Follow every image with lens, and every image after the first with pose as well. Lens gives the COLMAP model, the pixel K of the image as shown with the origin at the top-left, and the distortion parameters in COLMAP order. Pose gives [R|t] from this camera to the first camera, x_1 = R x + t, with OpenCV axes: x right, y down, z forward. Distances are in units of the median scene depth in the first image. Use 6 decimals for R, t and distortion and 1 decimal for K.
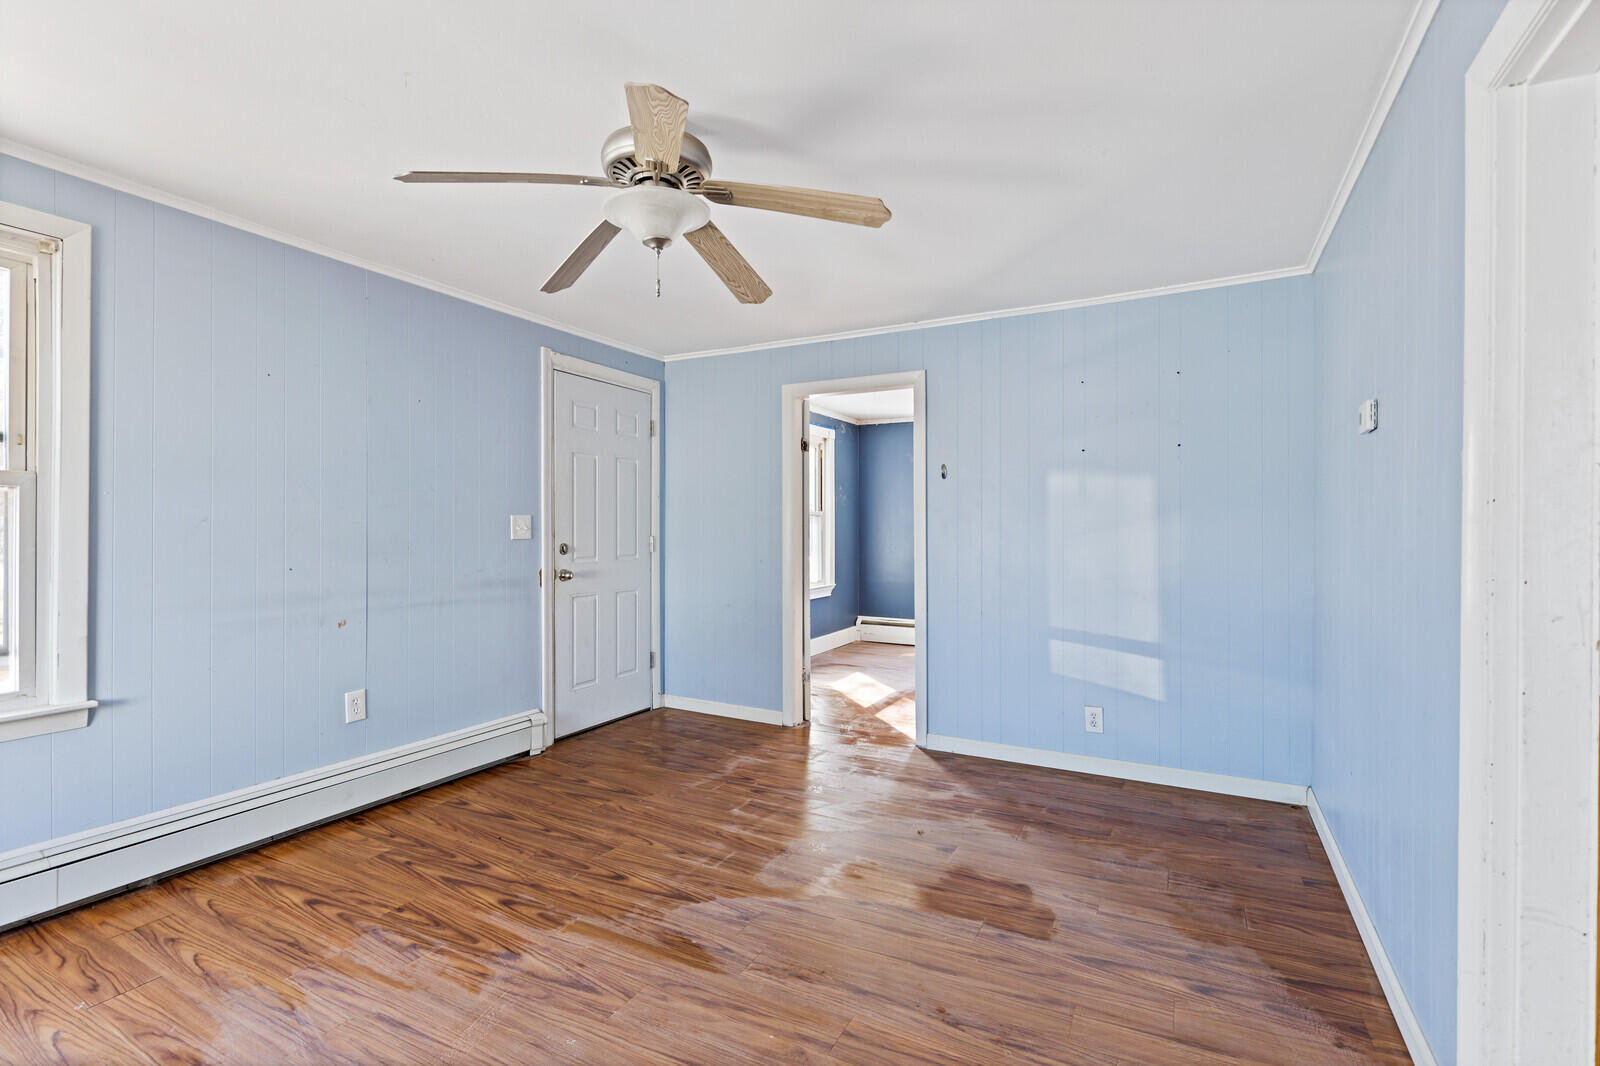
lens RADIAL K [[734.7, 0, 803.7], [0, 734.7, 519.8], [0, 0, 1]] dist [0.007451, 0.000122]
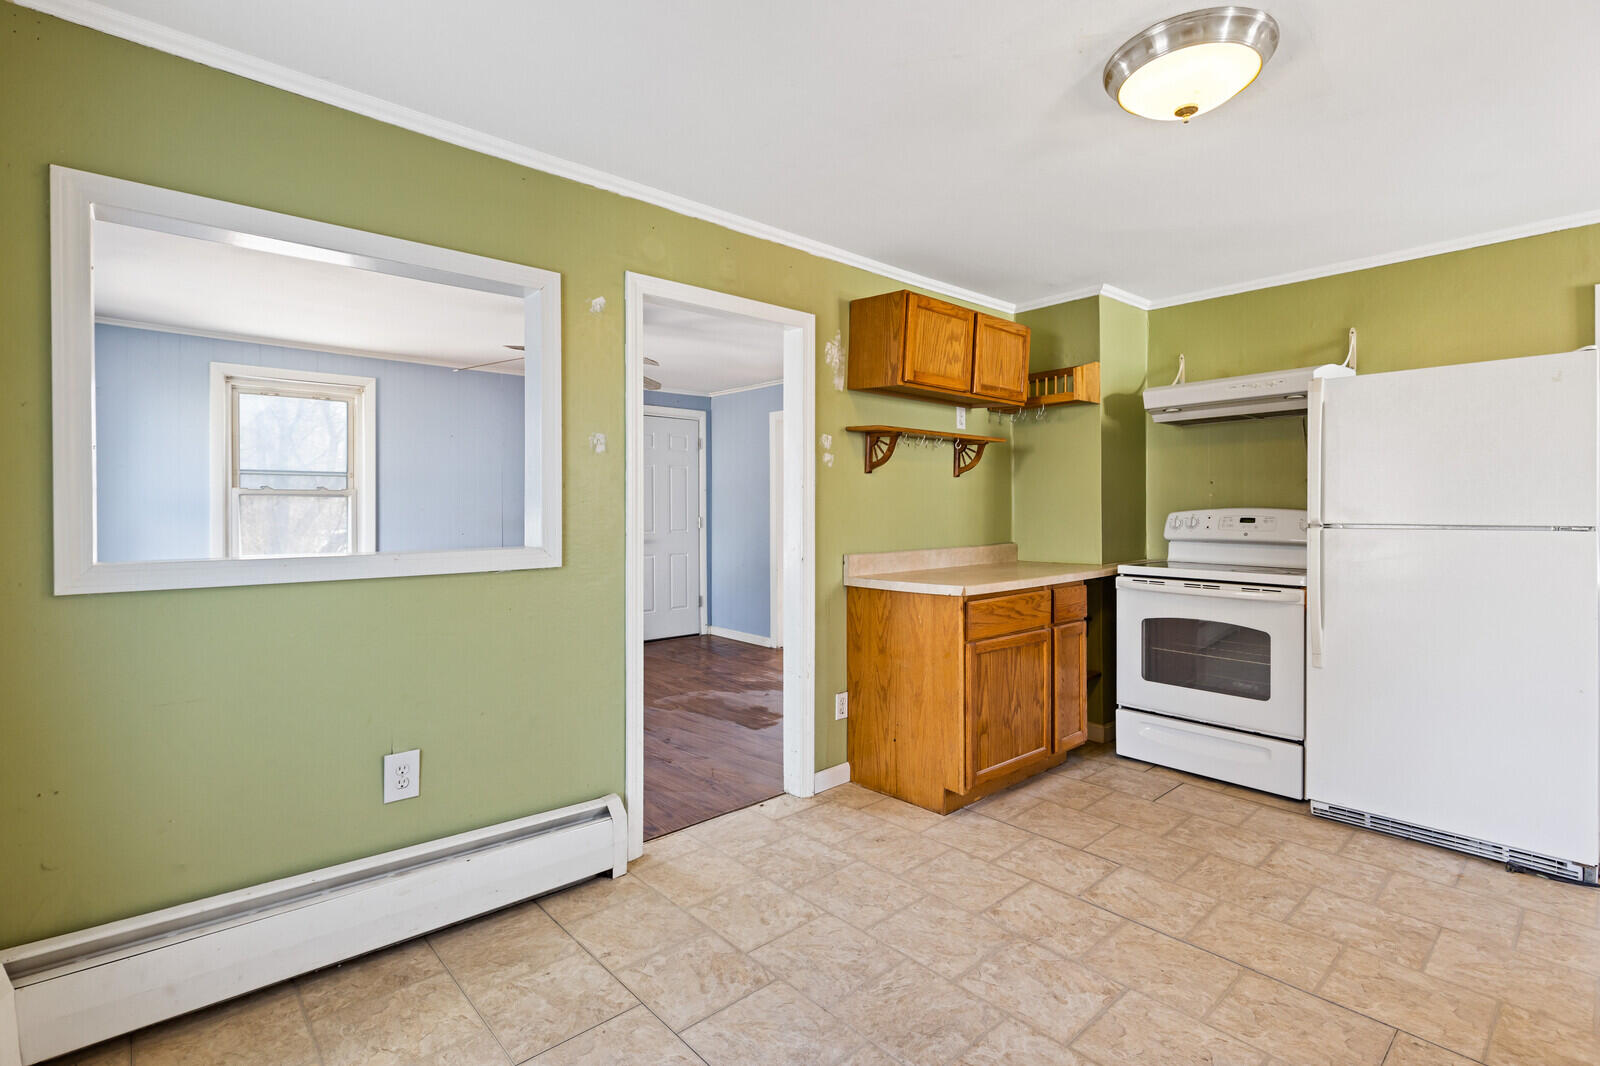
lens RADIAL K [[734.7, 0, 796.5], [0, 734.7, 505.2], [0, 0, 1]] dist [0.007451, 0.000122]
pose [[0.944912, -0.008475, -0.327214, 0.668703], [0.010226, 0.999941, 0.003630, -0.007669], [0.327164, -0.006777, 0.944943, -0.475938]]
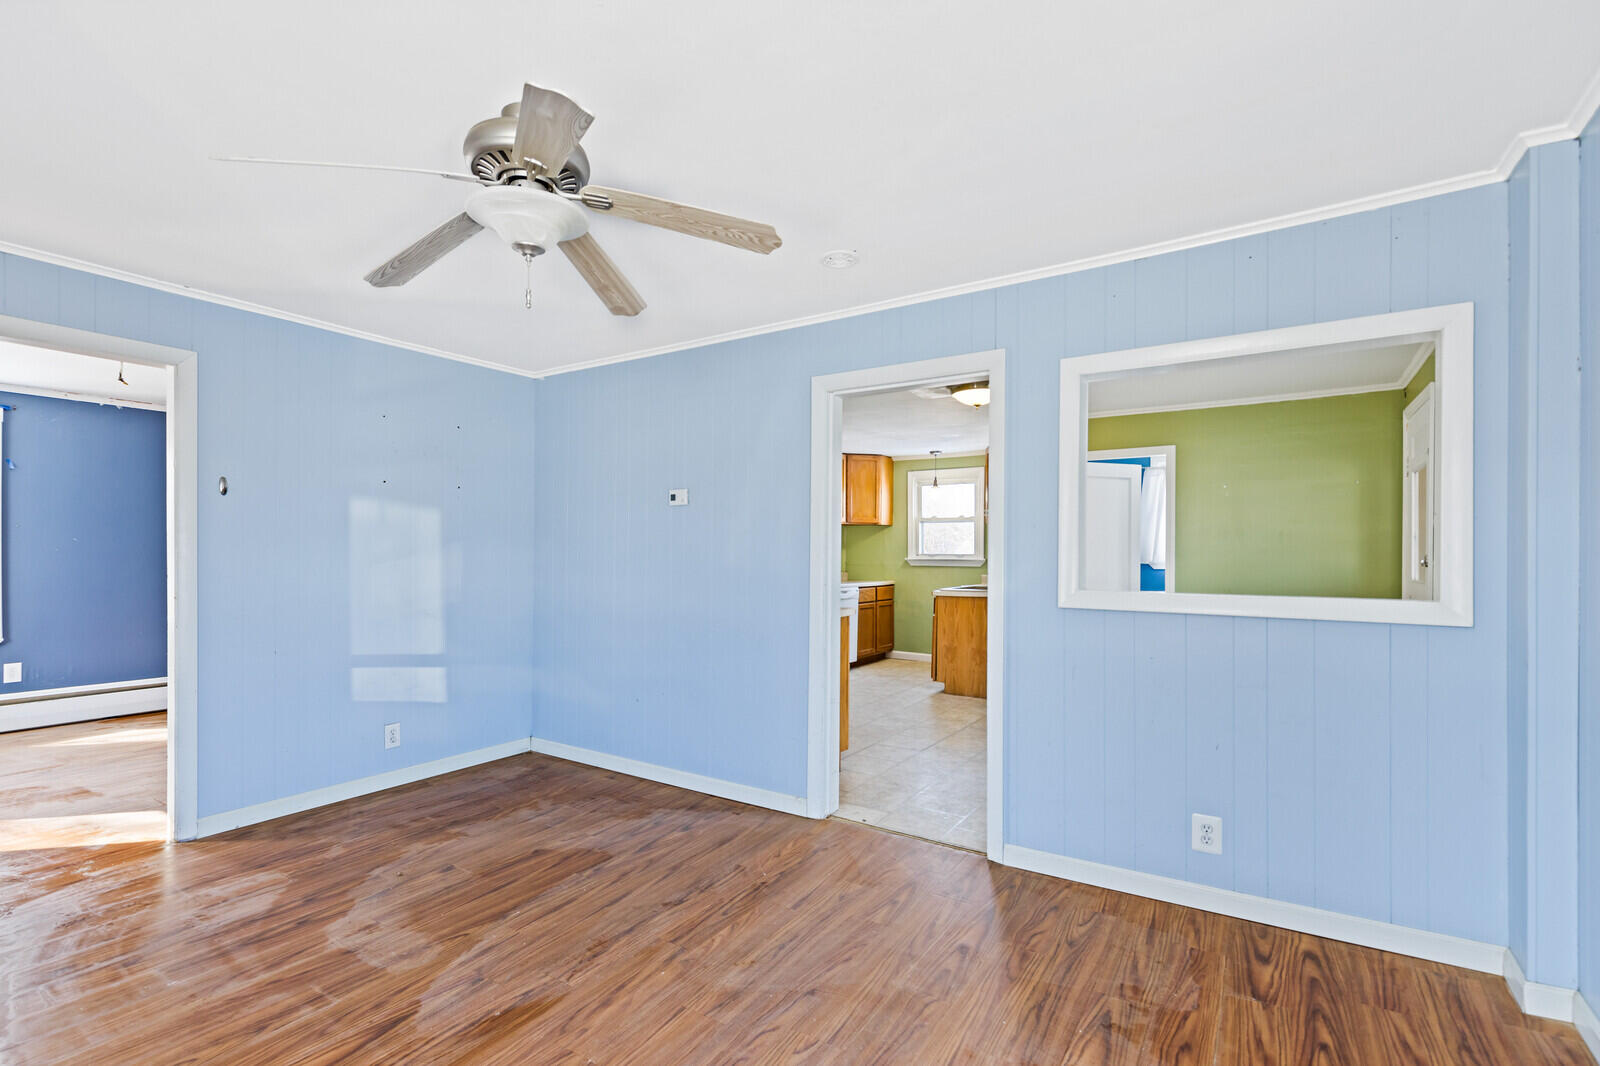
lens RADIAL K [[734.7, 0, 791.9], [0, 734.7, 545.1], [0, 0, 1]] dist [0.007451, 0.000122]
pose [[0.086574, 0.010476, 0.996190, -0.640520], [-0.013343, 0.999867, -0.009355, -0.001034], [-0.996156, -0.012483, 0.086703, 0.352169]]
